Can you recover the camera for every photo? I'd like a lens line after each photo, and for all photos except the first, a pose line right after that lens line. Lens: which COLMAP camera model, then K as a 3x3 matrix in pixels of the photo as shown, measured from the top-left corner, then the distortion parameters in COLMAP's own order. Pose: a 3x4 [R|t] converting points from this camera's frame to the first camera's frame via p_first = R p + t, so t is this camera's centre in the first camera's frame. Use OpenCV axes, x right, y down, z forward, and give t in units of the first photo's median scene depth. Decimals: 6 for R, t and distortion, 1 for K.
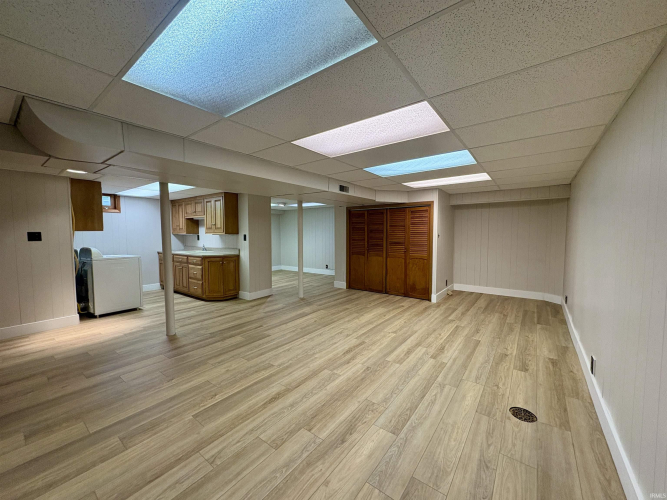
lens RADIAL K [[265.9, 0, 334.2], [0, 265.9, 249.2], [0, 0, 1]] dist [-0.001322, 0.000116]
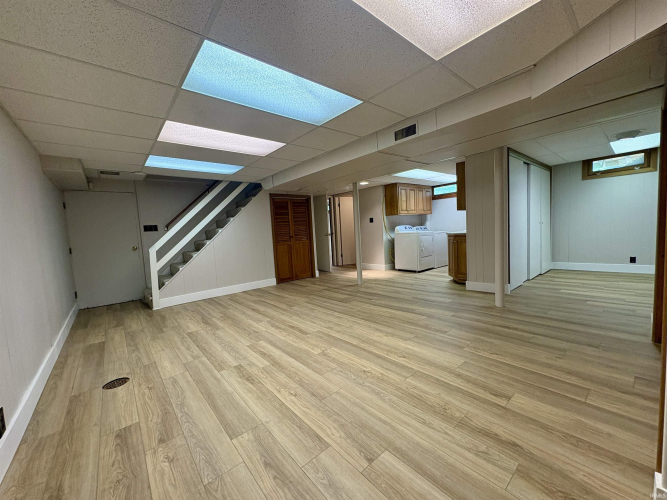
lens RADIAL K [[265.9, 0, 334.5], [0, 265.9, 250.9], [0, 0, 1]] dist [-0.001322, 0.000116]
pose [[-0.216677, 0.092330, -0.971867, 1.007379], [-0.000202, 0.995513, 0.094621, -0.011270], [0.976243, 0.020699, -0.215686, 1.384823]]
